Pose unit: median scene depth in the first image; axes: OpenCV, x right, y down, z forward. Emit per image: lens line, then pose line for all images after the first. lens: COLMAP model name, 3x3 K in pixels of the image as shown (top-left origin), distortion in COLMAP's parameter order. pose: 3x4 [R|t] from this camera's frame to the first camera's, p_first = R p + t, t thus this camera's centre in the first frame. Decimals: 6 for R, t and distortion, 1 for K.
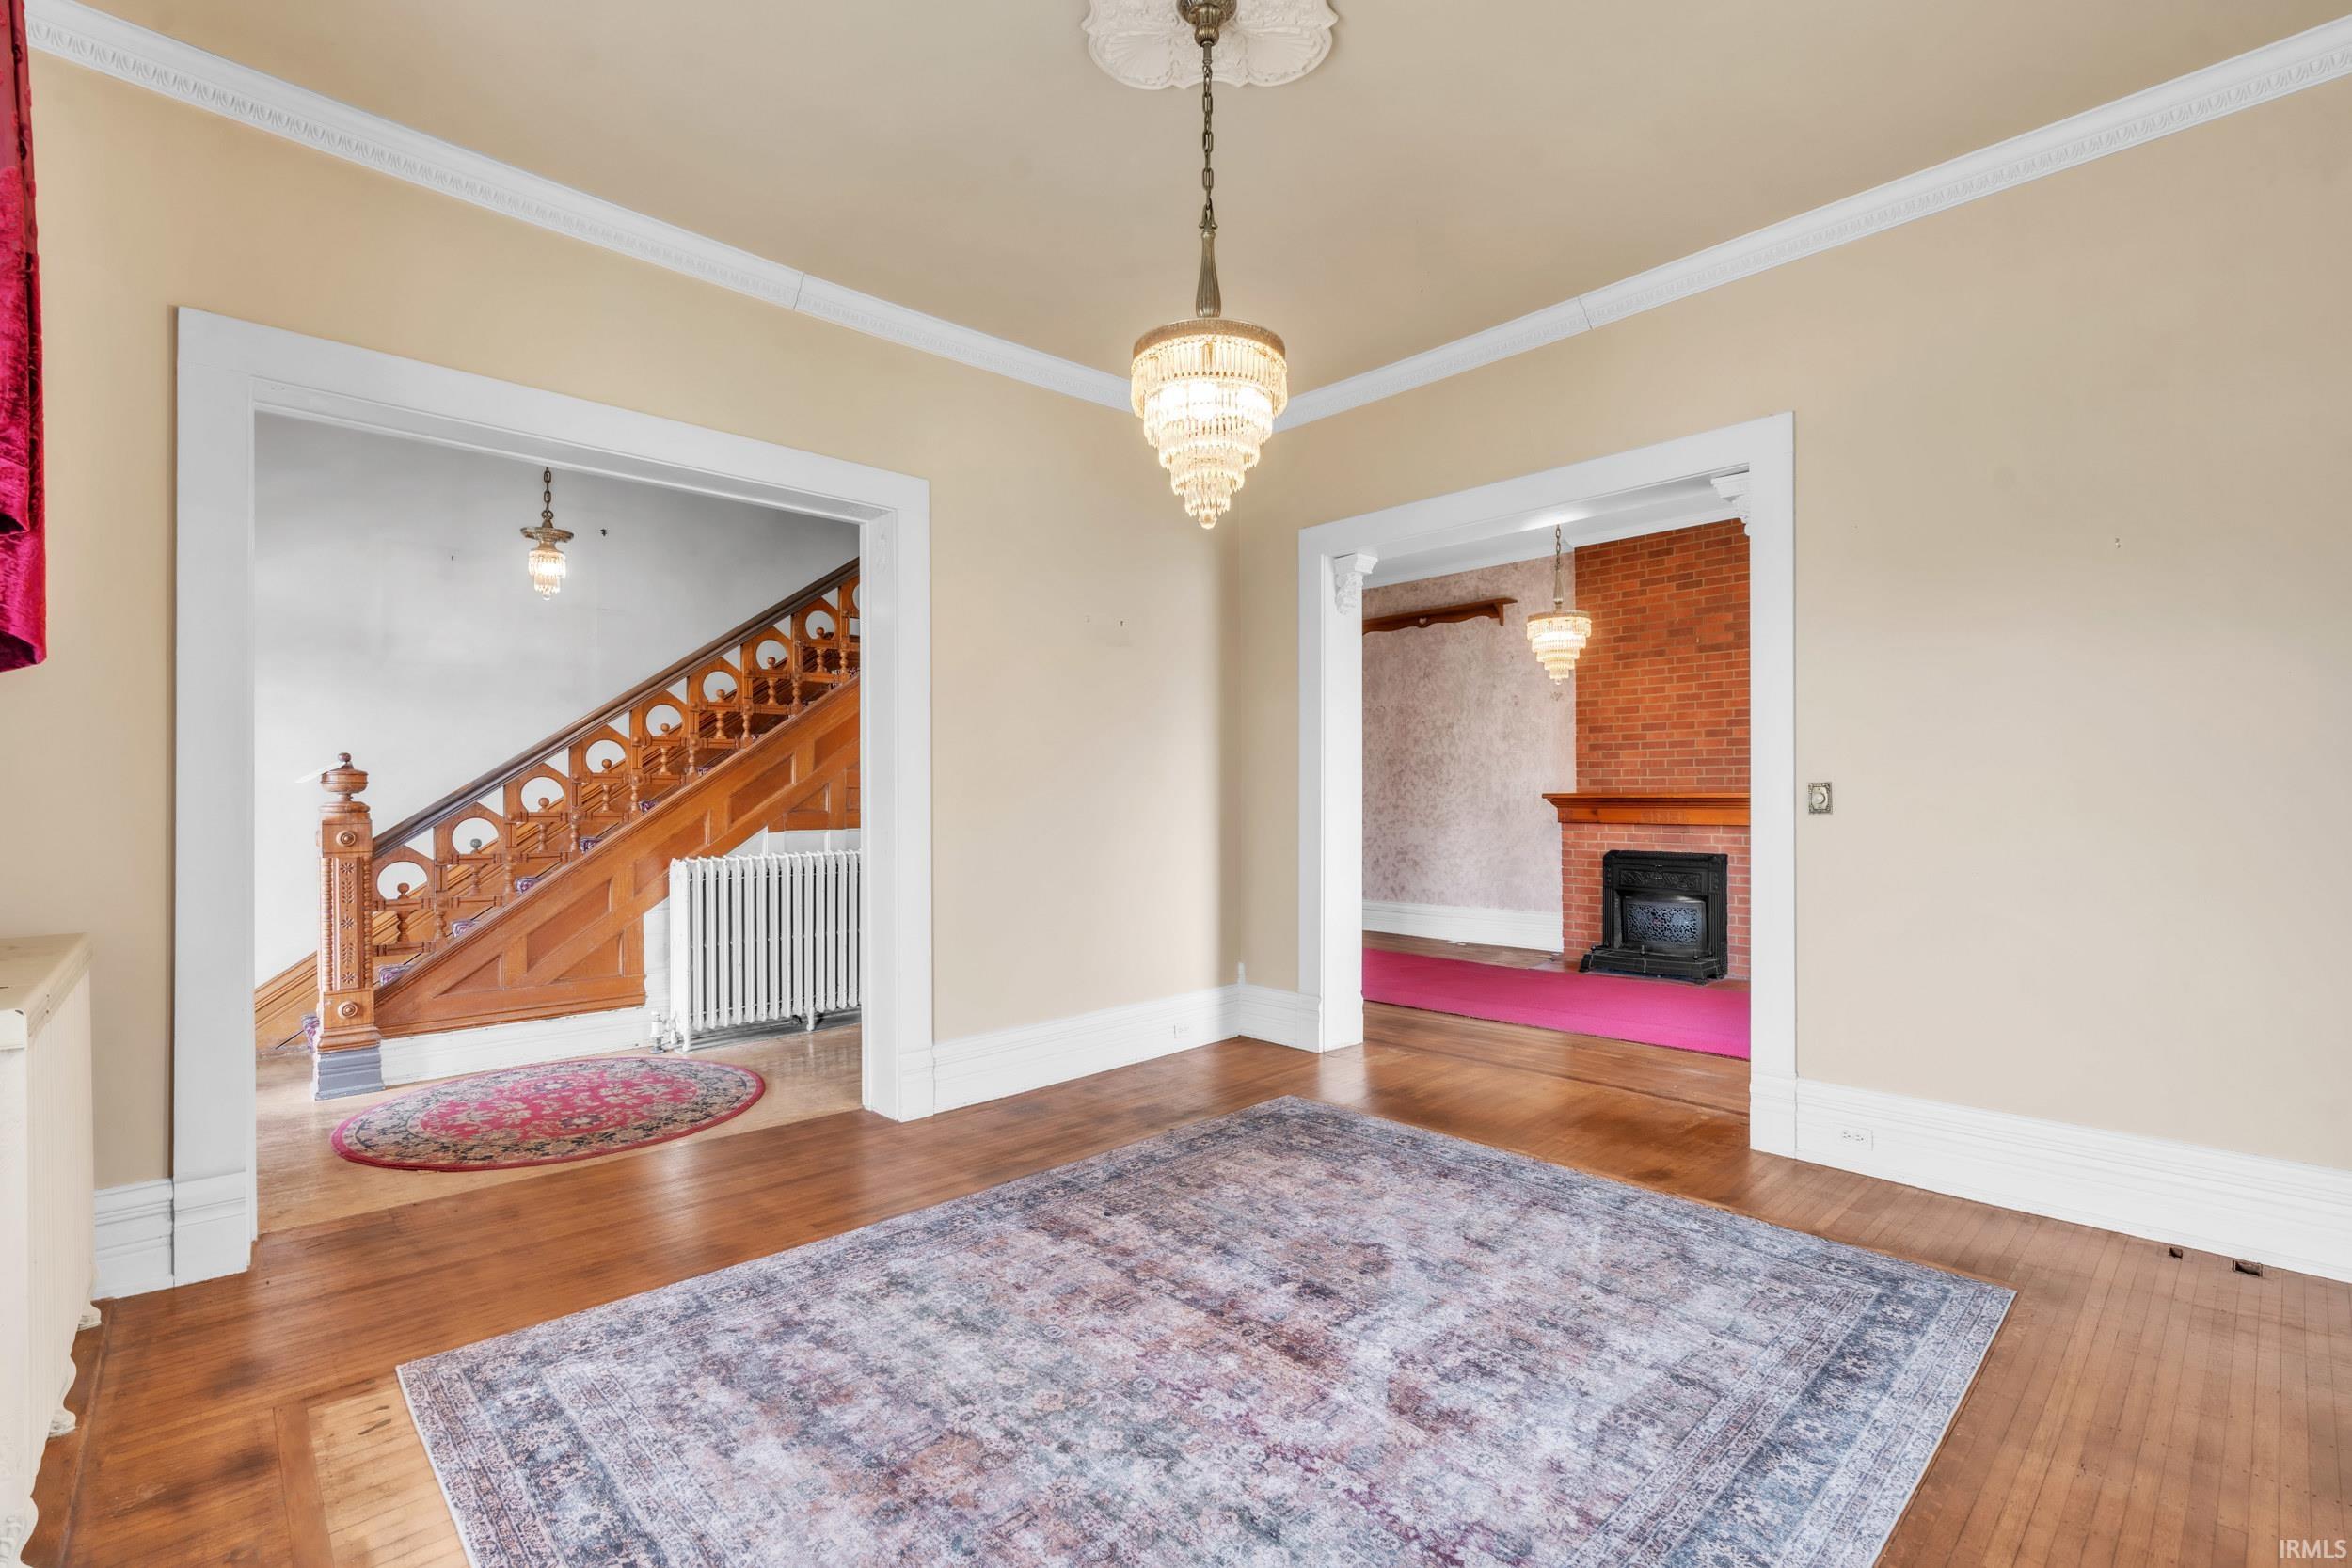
lens RADIAL K [[1069.9, 0, 1174.4], [0, 1069.9, 797.6], [0, 0, 1]] dist [-0.012294, 0.005424]
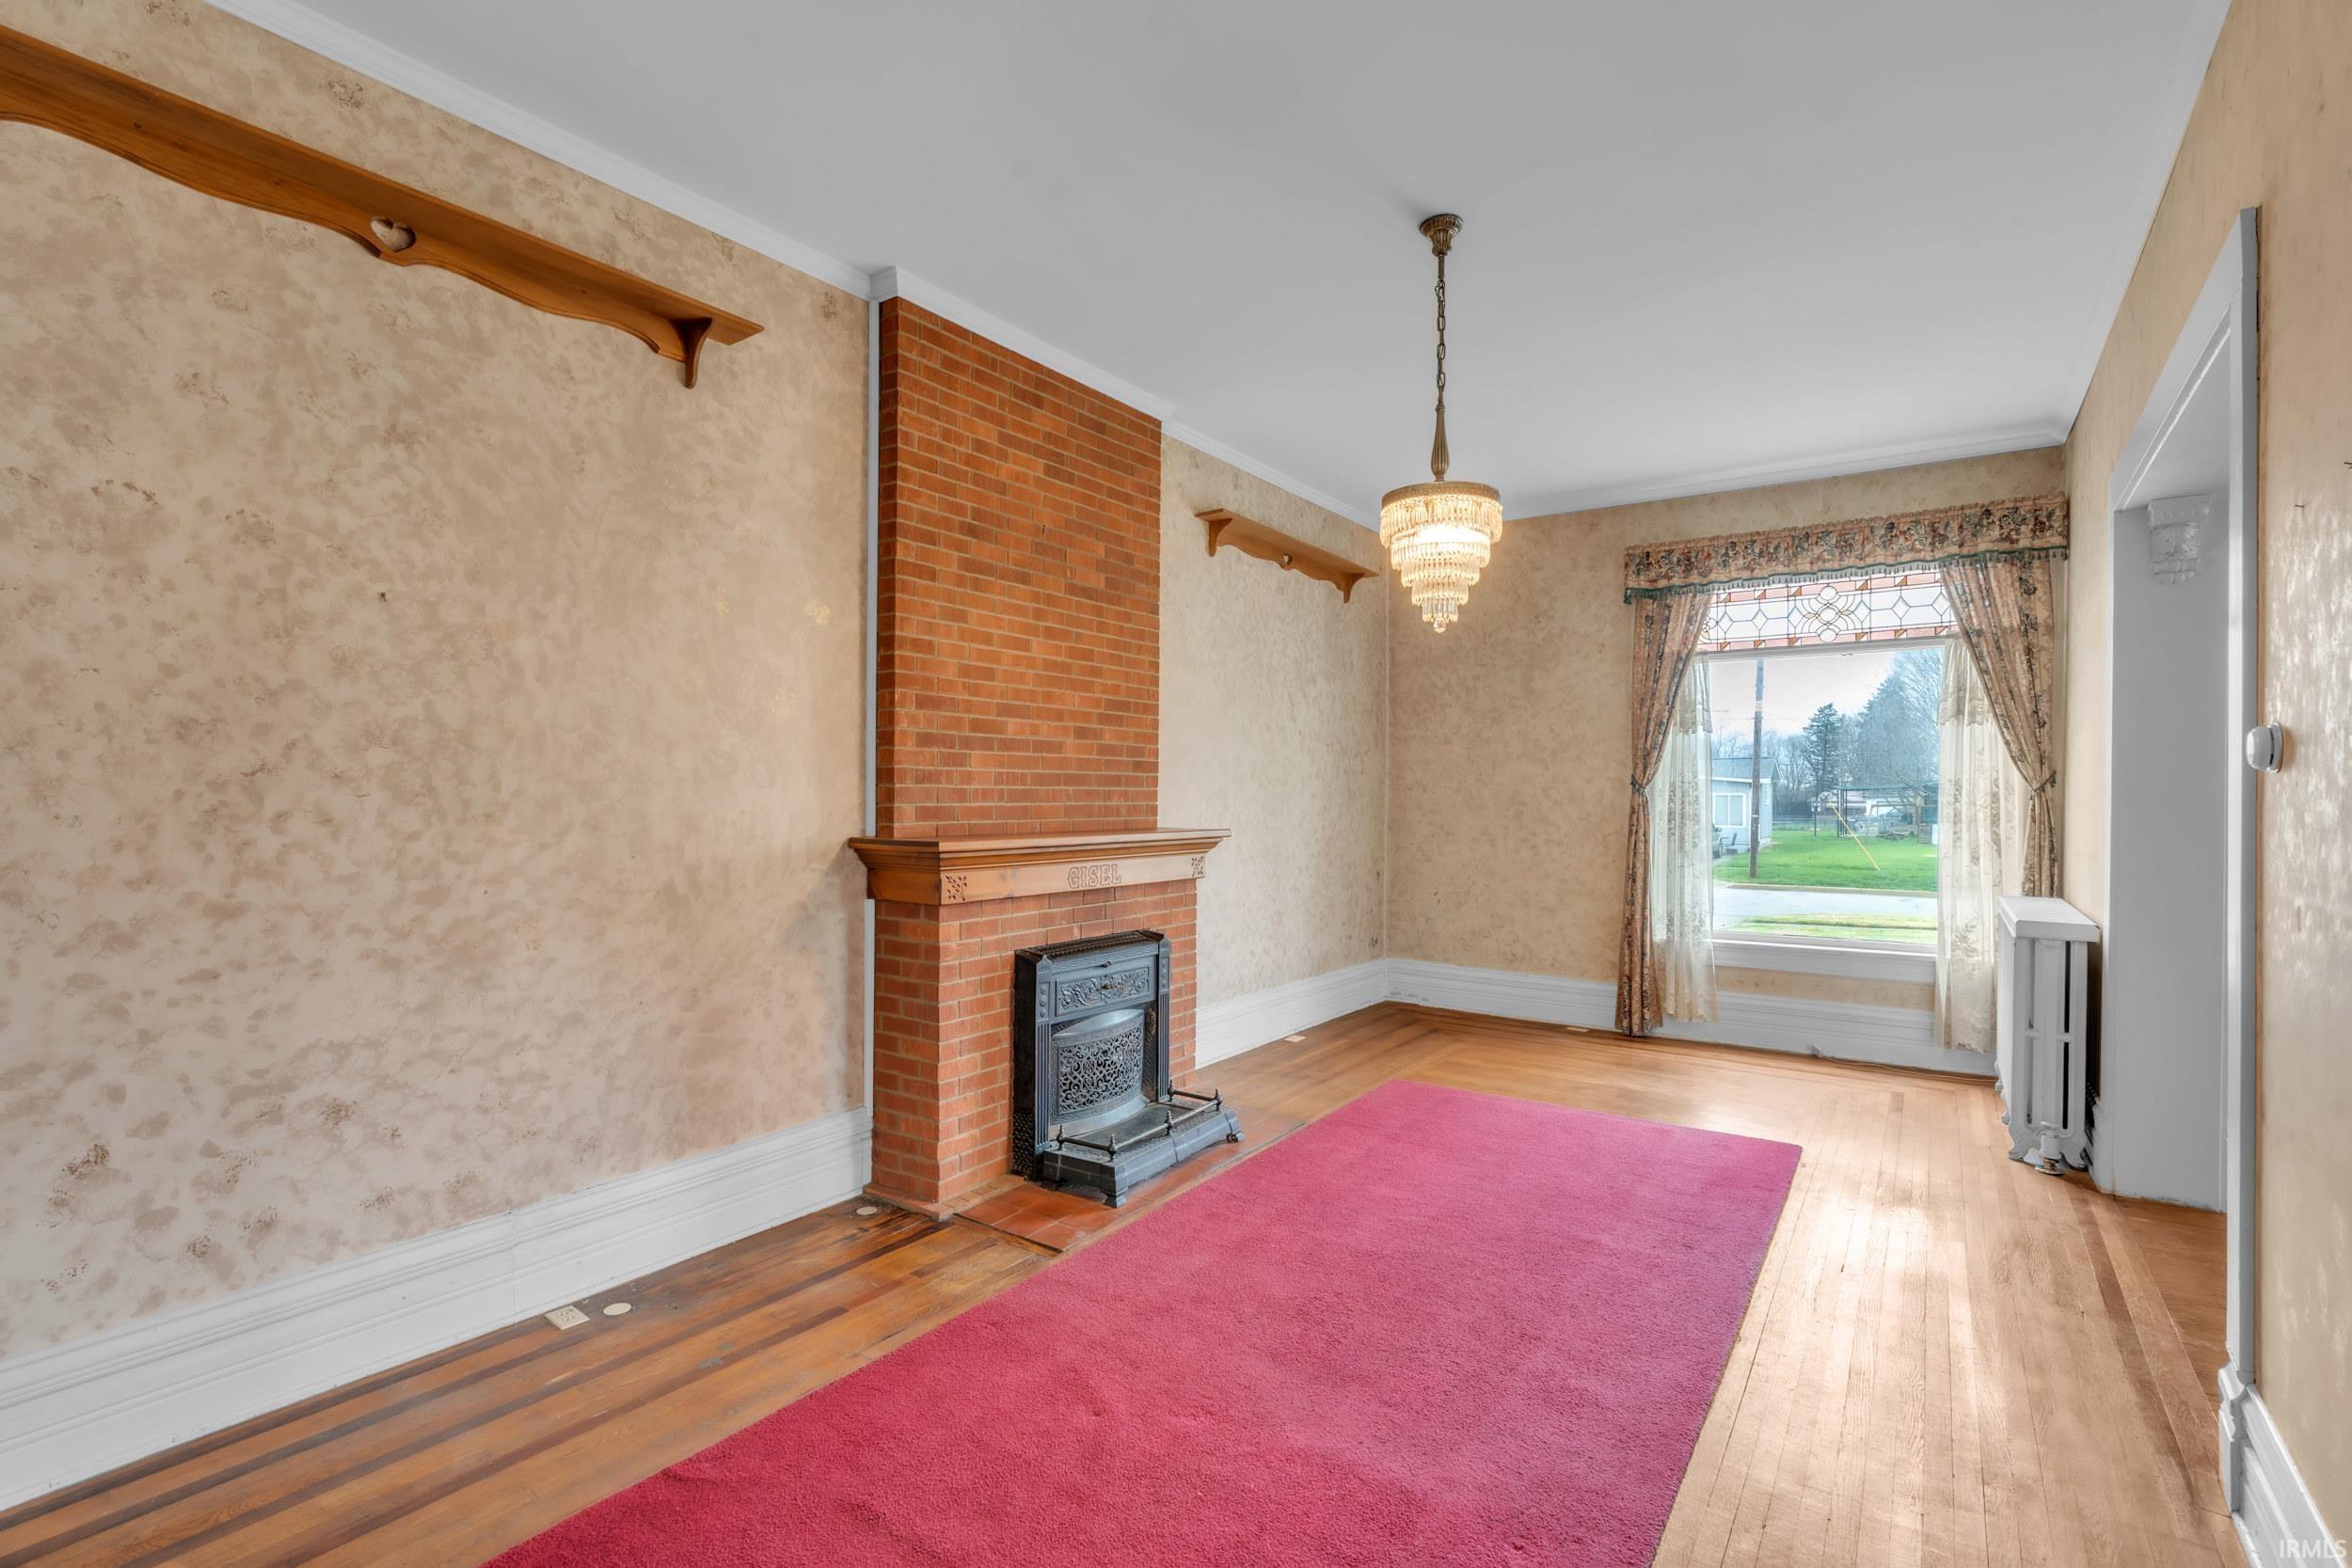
lens RADIAL K [[1069.9, 0, 1174.4], [0, 1069.9, 797.6], [0, 0, 1]] dist [-0.012294, 0.005424]
pose [[-0.204655, 0.000459, 0.978834, -0.096028], [-0.000952, 0.999999, -0.000668, -0.021679], [-0.978834, -0.001068, -0.204655, 1.011368]]
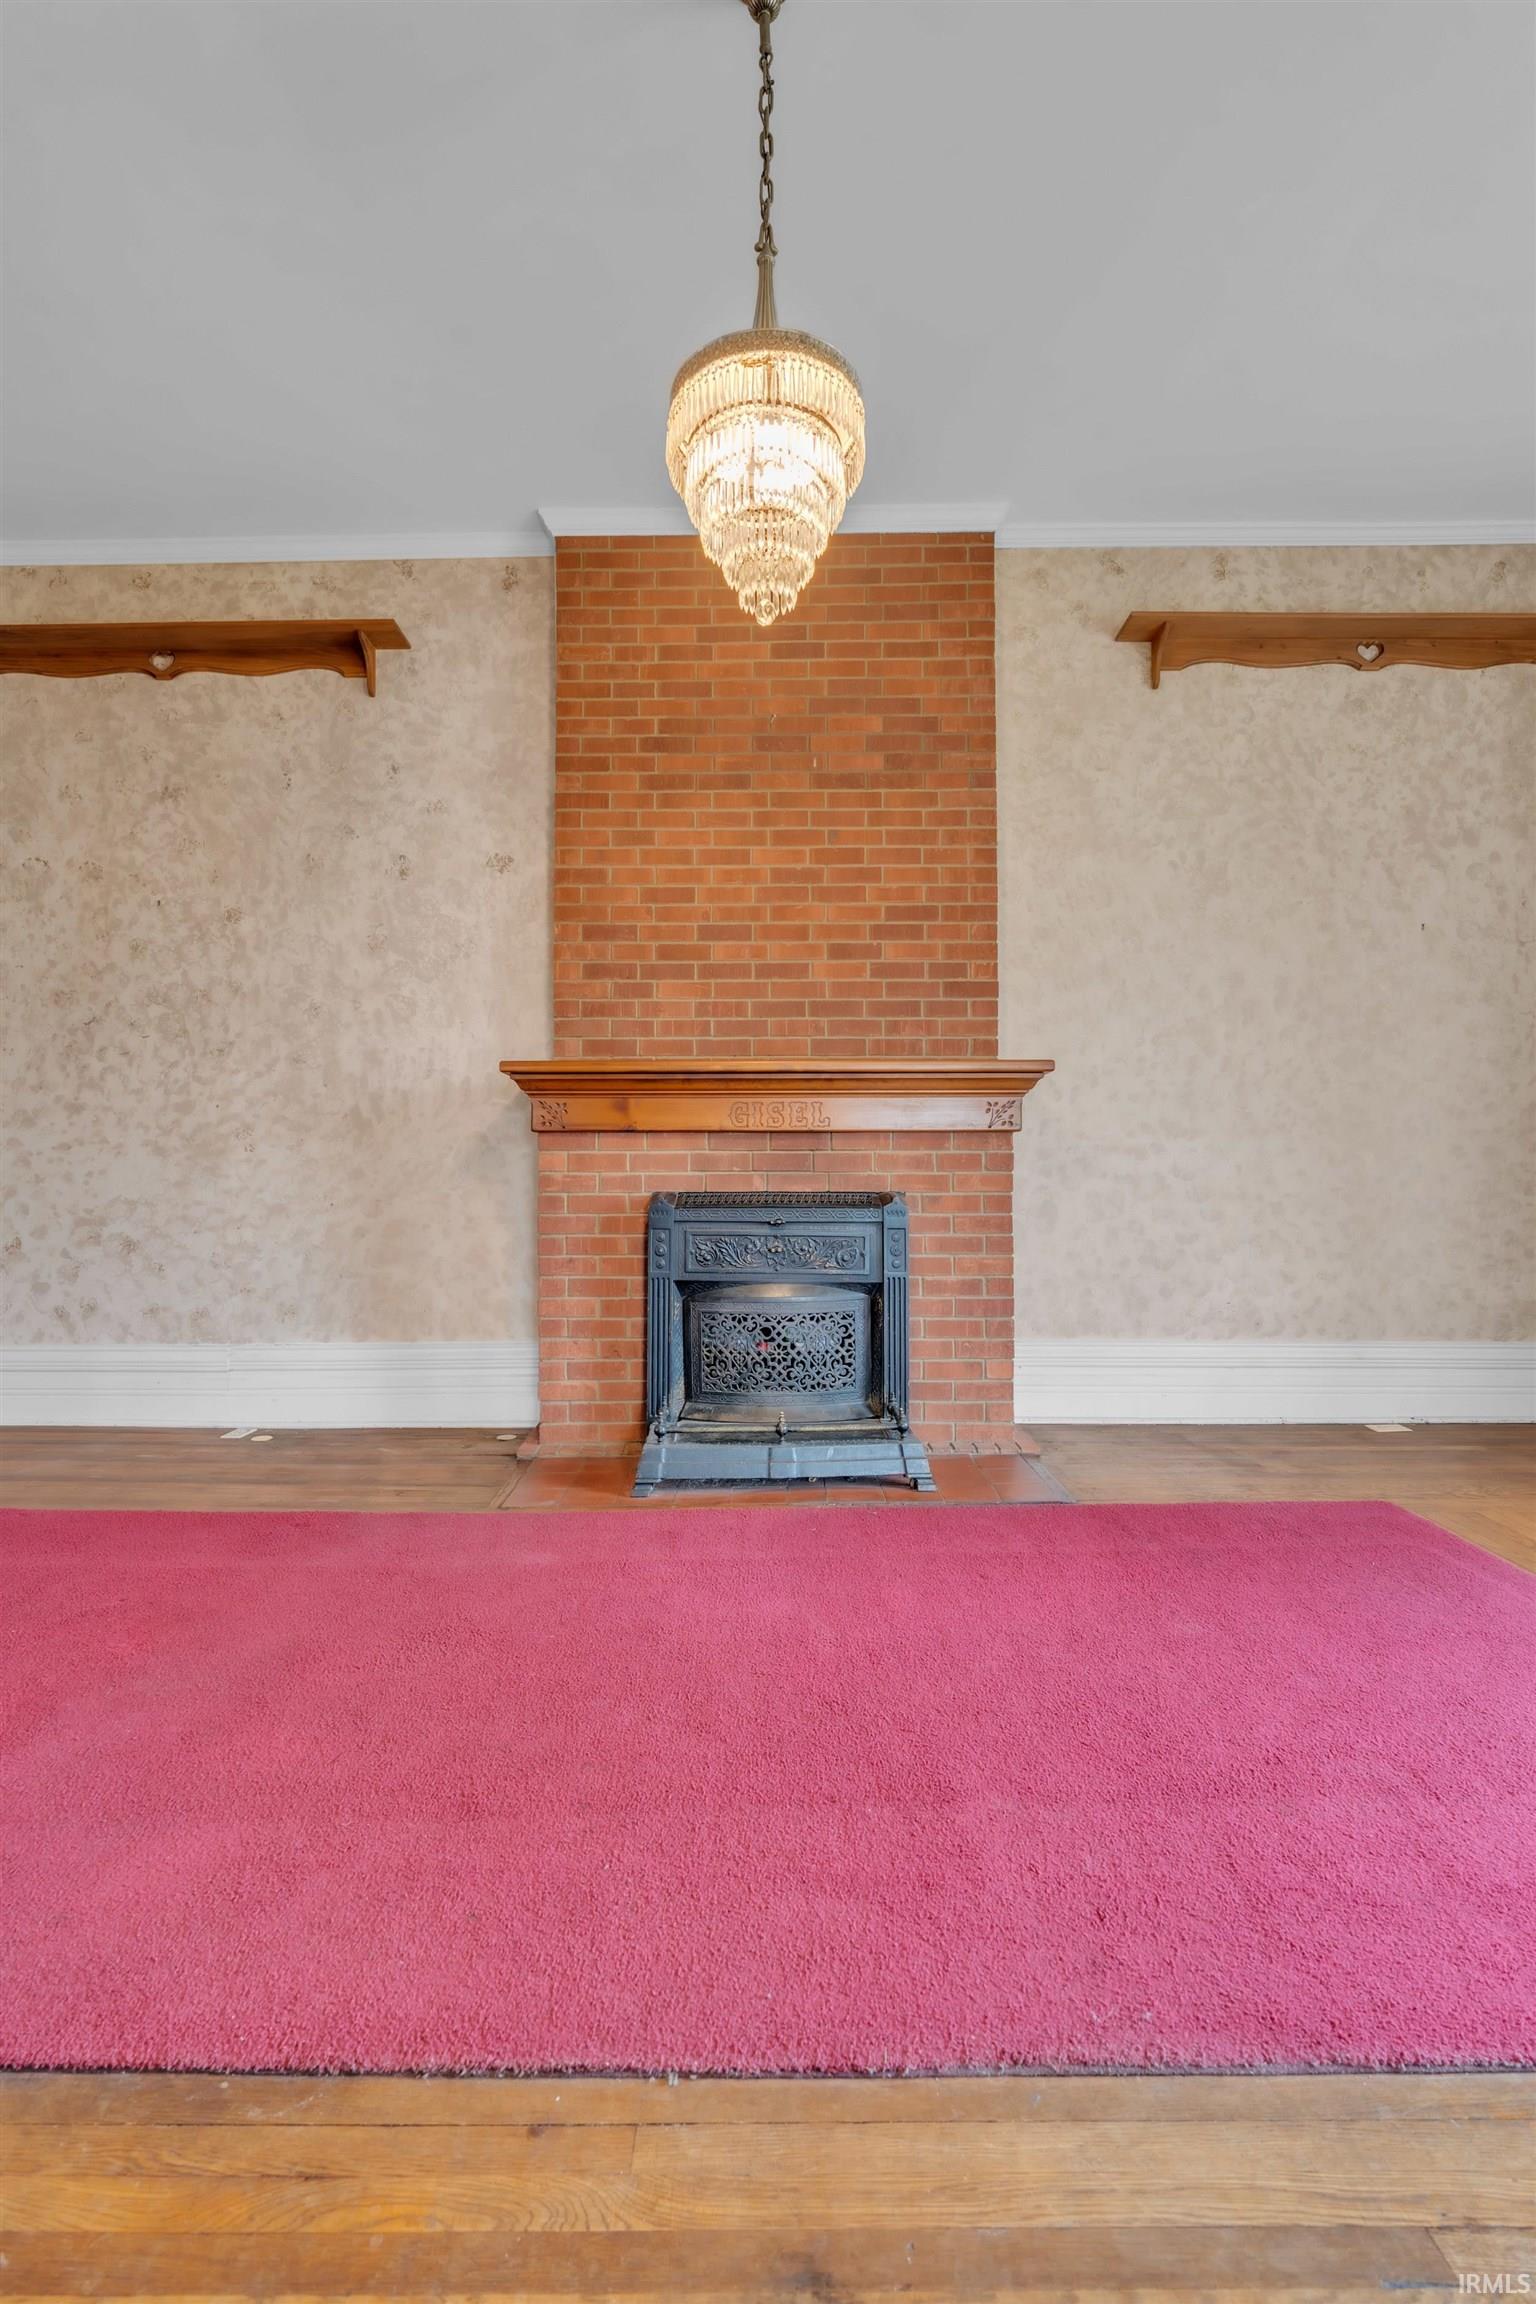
lens RADIAL K [[1038.8, 0, 770.1], [0, 1038.8, 1148.2], [0, 0, 1]] dist [-0.012032, 0.000556]
pose [[0.682946, 0.022686, 0.730116, 0.123614], [0.000431, 0.999505, -0.031460, 0.043671], [-0.730468, 0.021800, 0.682599, 0.657501]]
